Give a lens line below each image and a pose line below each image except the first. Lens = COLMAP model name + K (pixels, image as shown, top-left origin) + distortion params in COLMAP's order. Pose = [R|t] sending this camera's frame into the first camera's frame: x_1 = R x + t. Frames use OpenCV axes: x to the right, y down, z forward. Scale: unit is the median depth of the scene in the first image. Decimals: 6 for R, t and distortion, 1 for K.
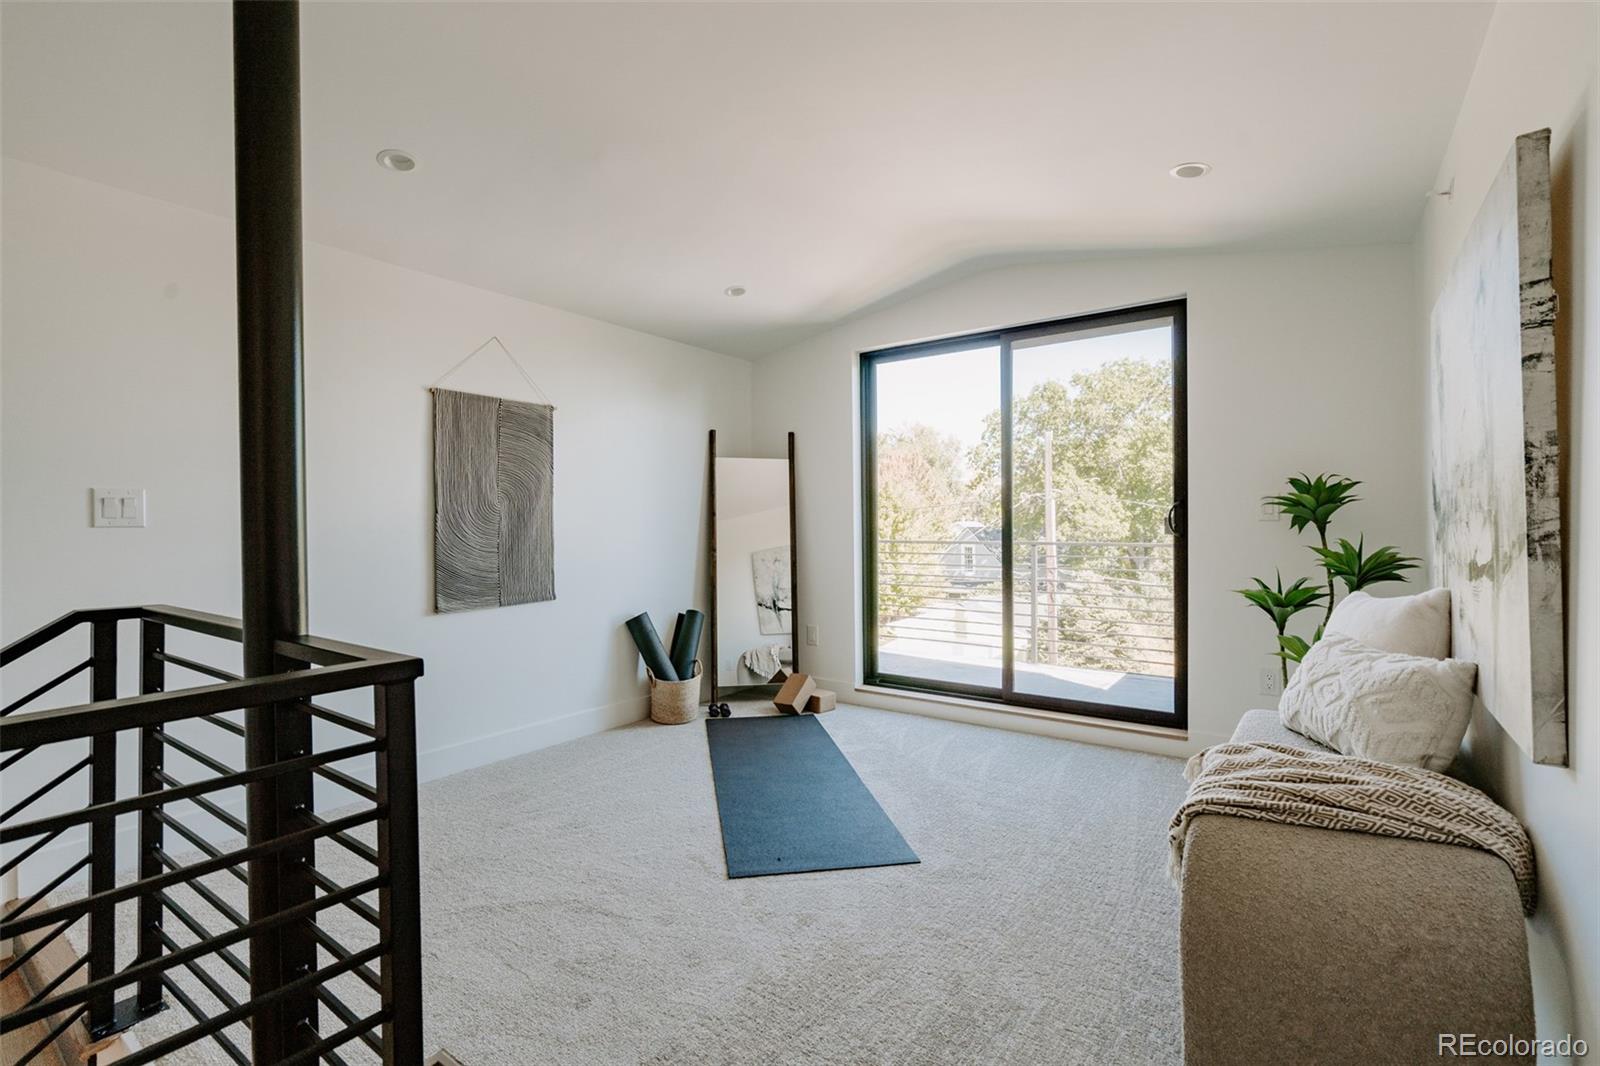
lens RADIAL K [[728.7, 0, 795.4], [0, 728.7, 531.1], [0, 0, 1]] dist [-0.001954, 0.000774]
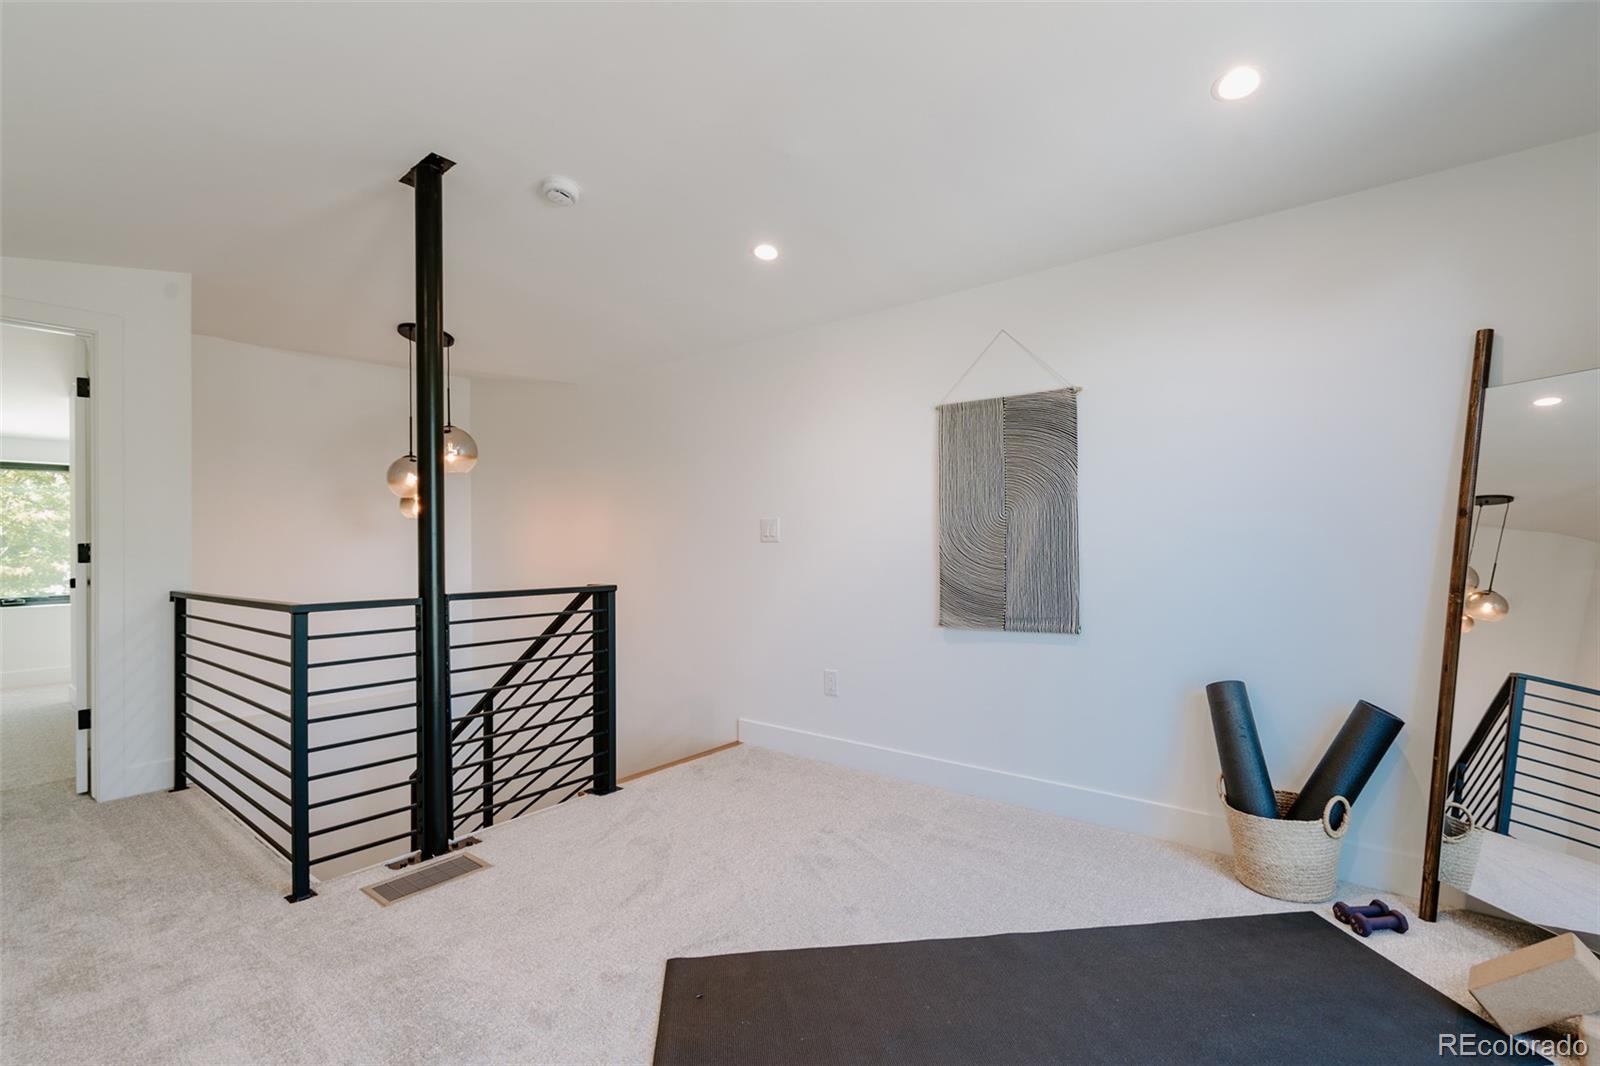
lens RADIAL K [[728.7, 0, 795.4], [0, 728.7, 531.1], [0, 0, 1]] dist [-0.001954, 0.000774]
pose [[-0.062630, -0.005861, -0.998020, 0.480962], [0.002636, 0.999978, -0.006038, -0.013131], [0.998033, -0.003009, -0.062613, 0.768074]]
